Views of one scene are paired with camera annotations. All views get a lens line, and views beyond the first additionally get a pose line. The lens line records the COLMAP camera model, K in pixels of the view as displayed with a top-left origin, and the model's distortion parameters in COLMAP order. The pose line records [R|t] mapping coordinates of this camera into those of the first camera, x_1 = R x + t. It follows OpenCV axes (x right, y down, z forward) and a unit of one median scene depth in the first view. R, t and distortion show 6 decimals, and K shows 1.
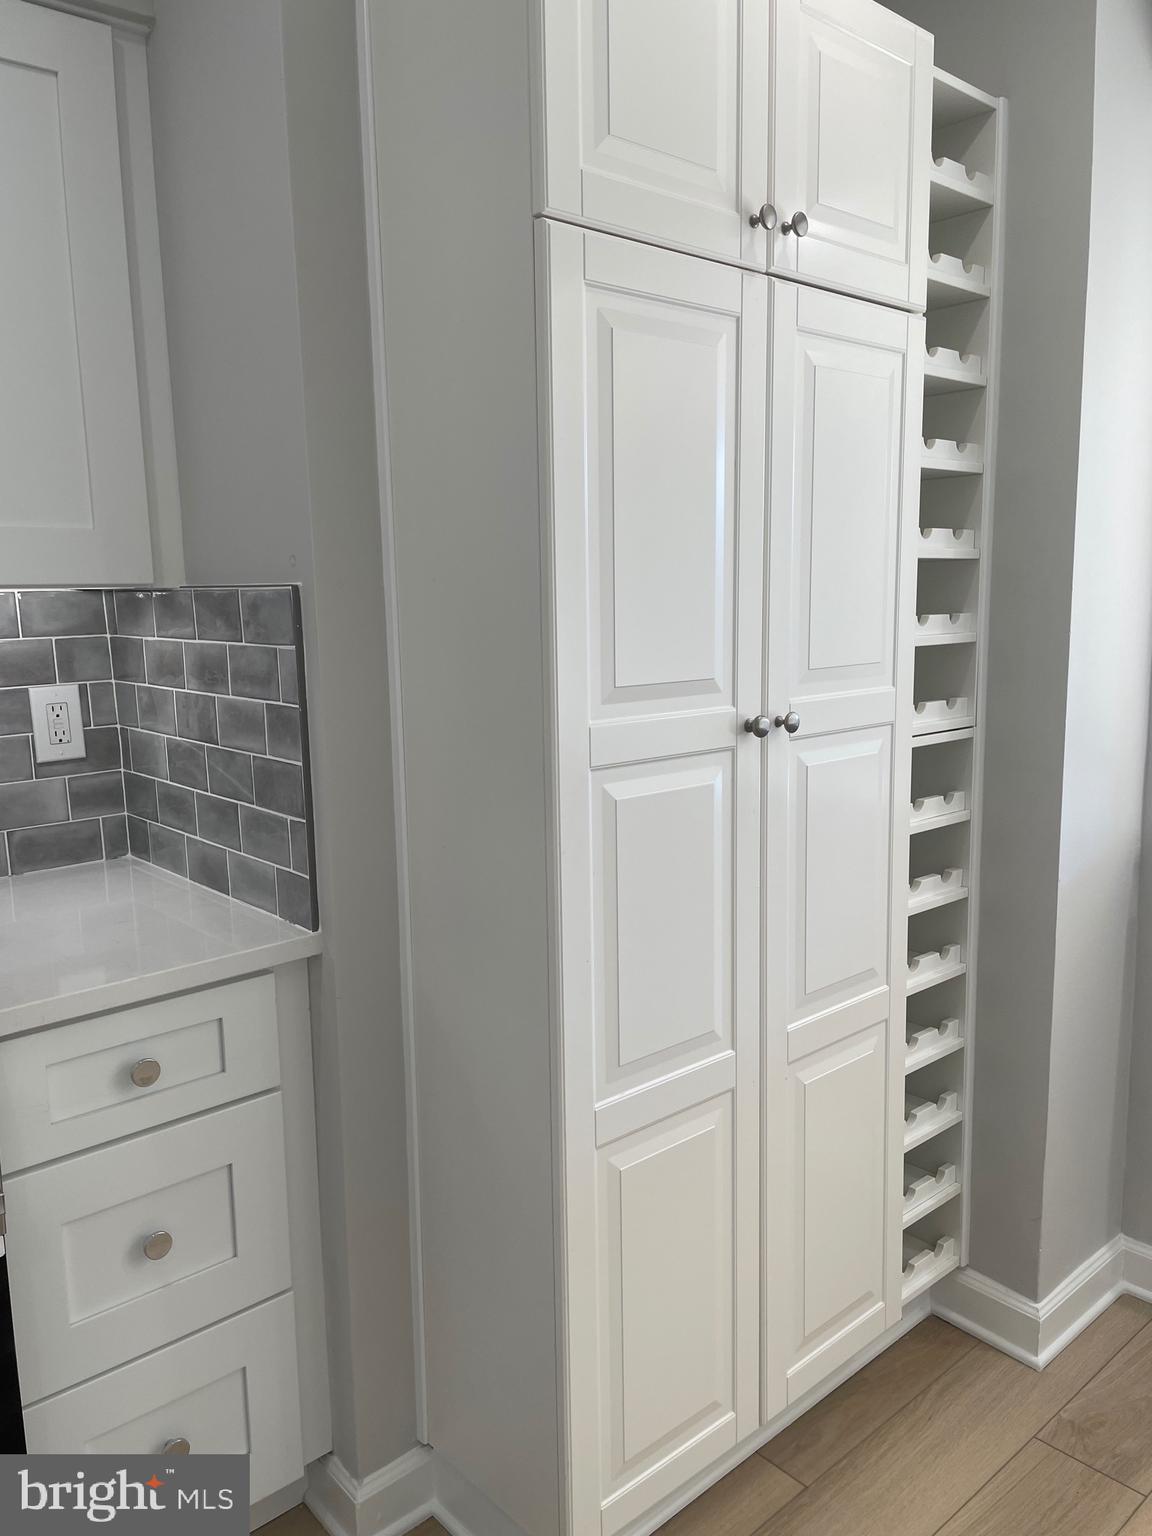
lens RADIAL K [[1150.6, 0, 580.8], [0, 1150.6, 777.3], [0, 0, 1]] dist [0.091129, -0.109830]
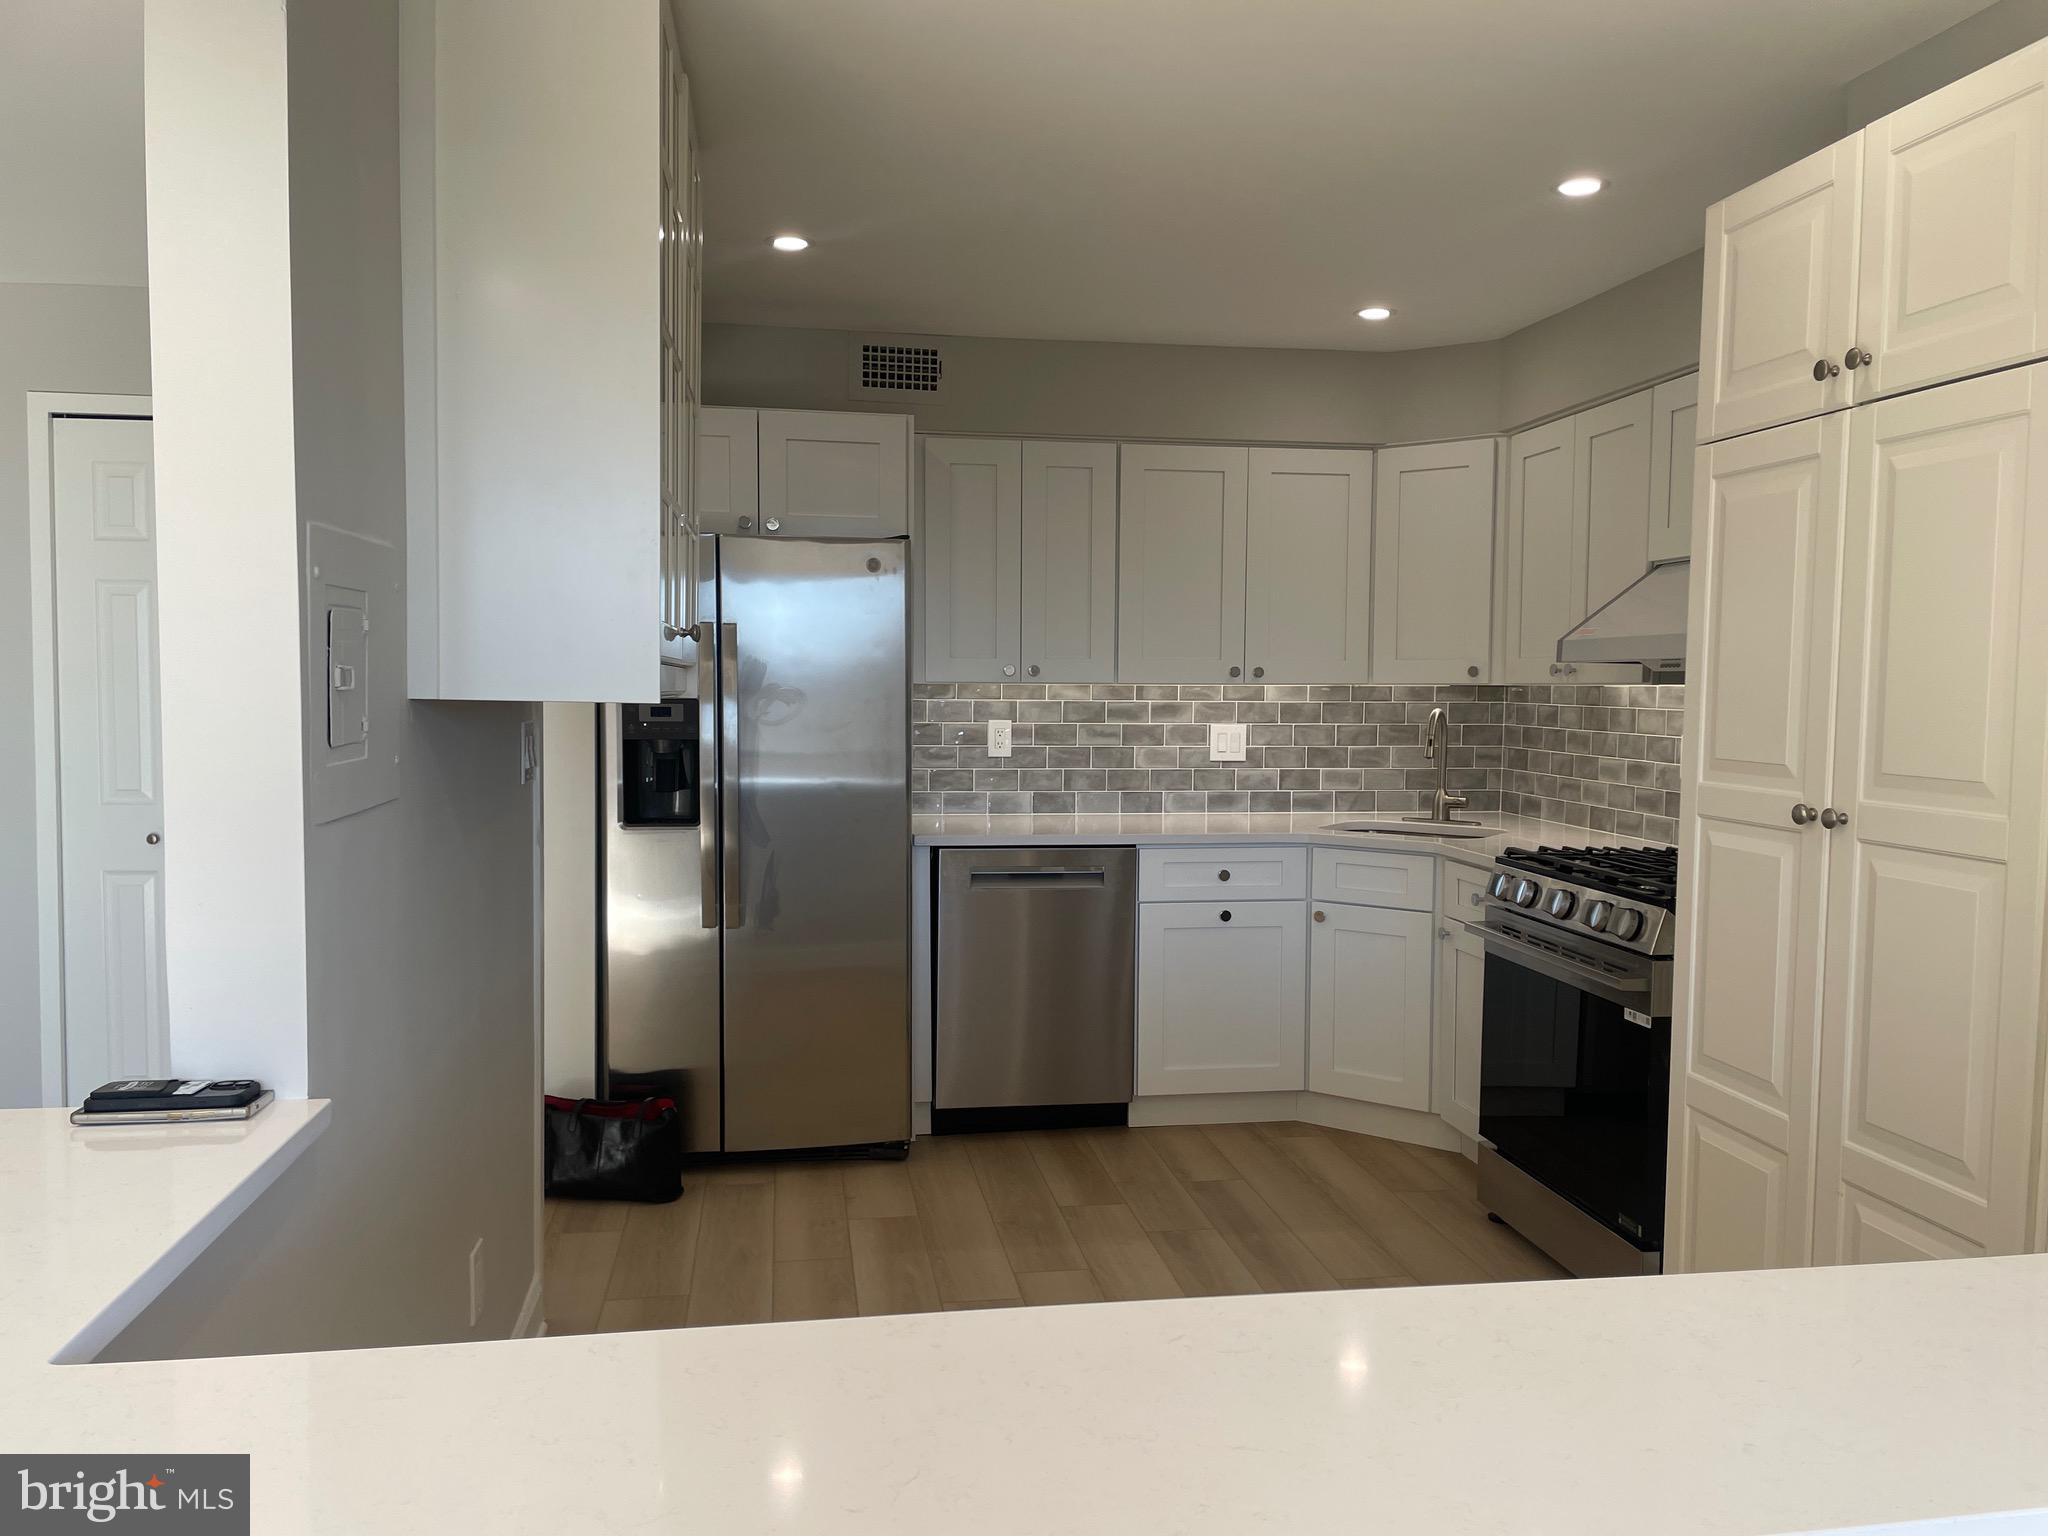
lens RADIAL K [[1534.1, 0, 1013.2], [0, 1534.1, 772.1], [0, 0, 1]] dist [0.091129, -0.109830]
pose [[-0.546518, 0.061655, -0.835175, 1.502734], [-0.135106, 0.977731, 0.160590, -0.183929], [0.826477, 0.200602, -0.526018, 0.972320]]
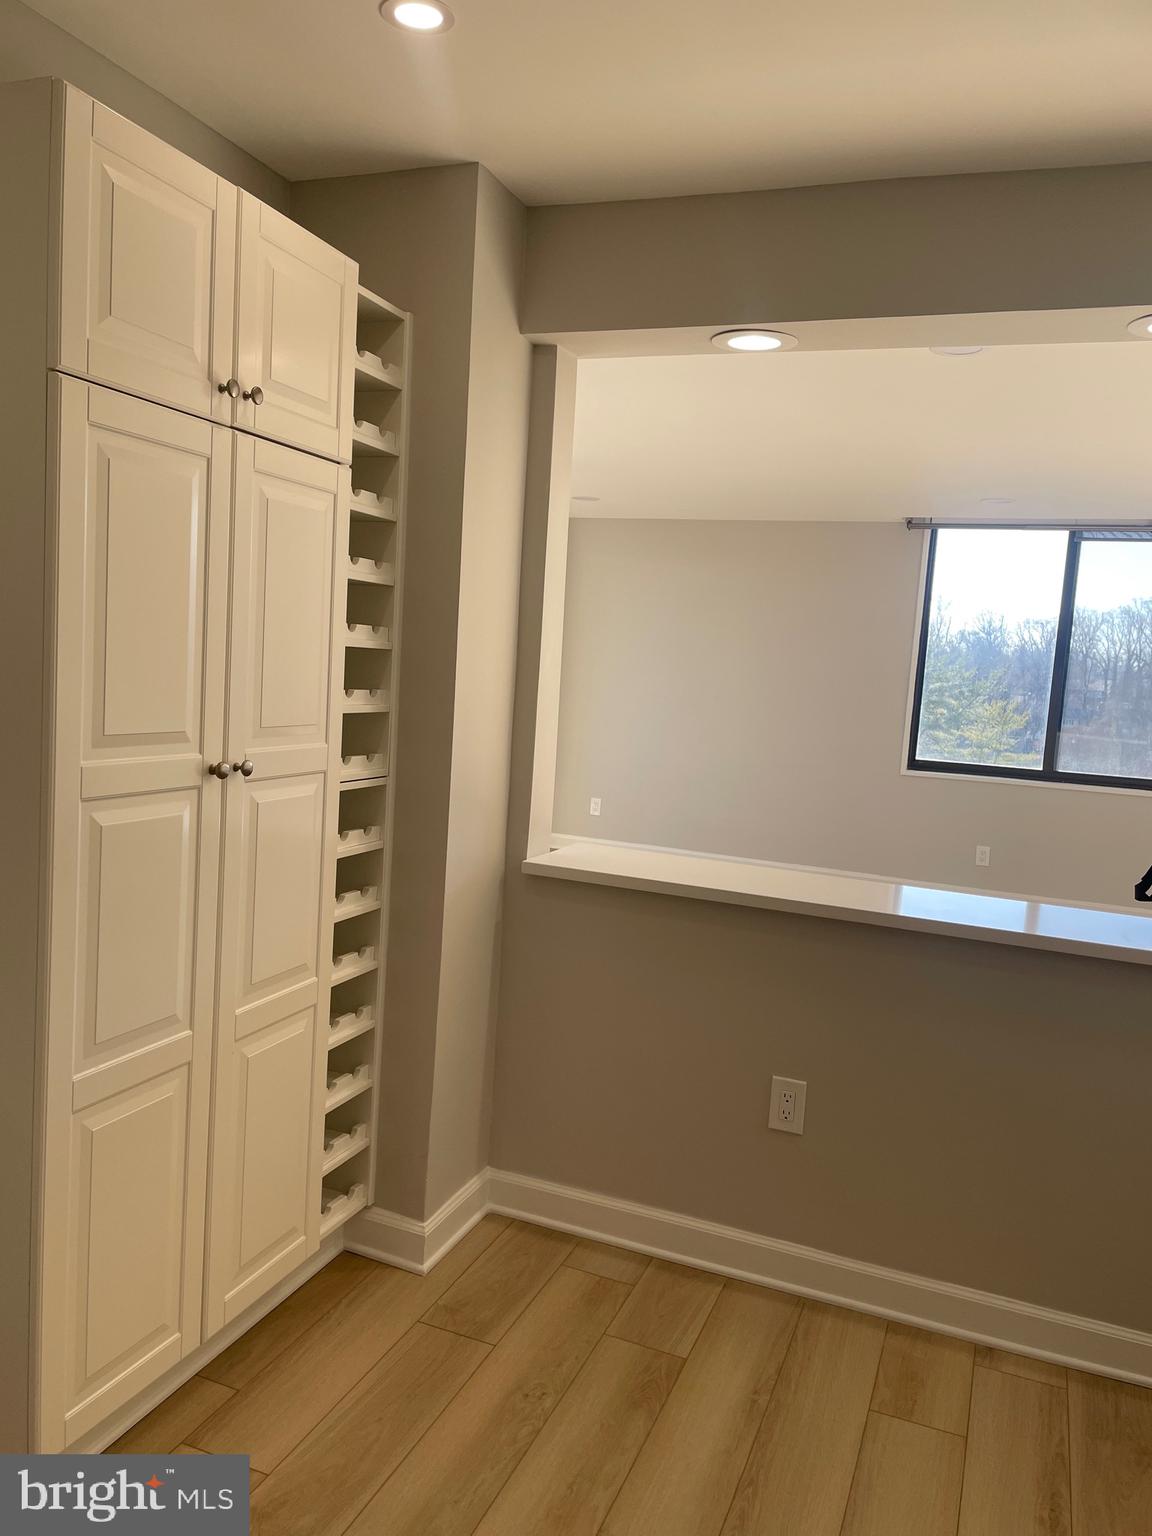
lens RADIAL K [[1150.6, 0, 580.8], [0, 1150.6, 777.3], [0, 0, 1]] dist [0.091129, -0.109830]
pose [[0.888704, 0.027173, 0.457676, -0.066212], [-0.007047, 0.998934, -0.045625, 0.016296], [-0.458428, 0.037322, 0.887948, -0.272177]]
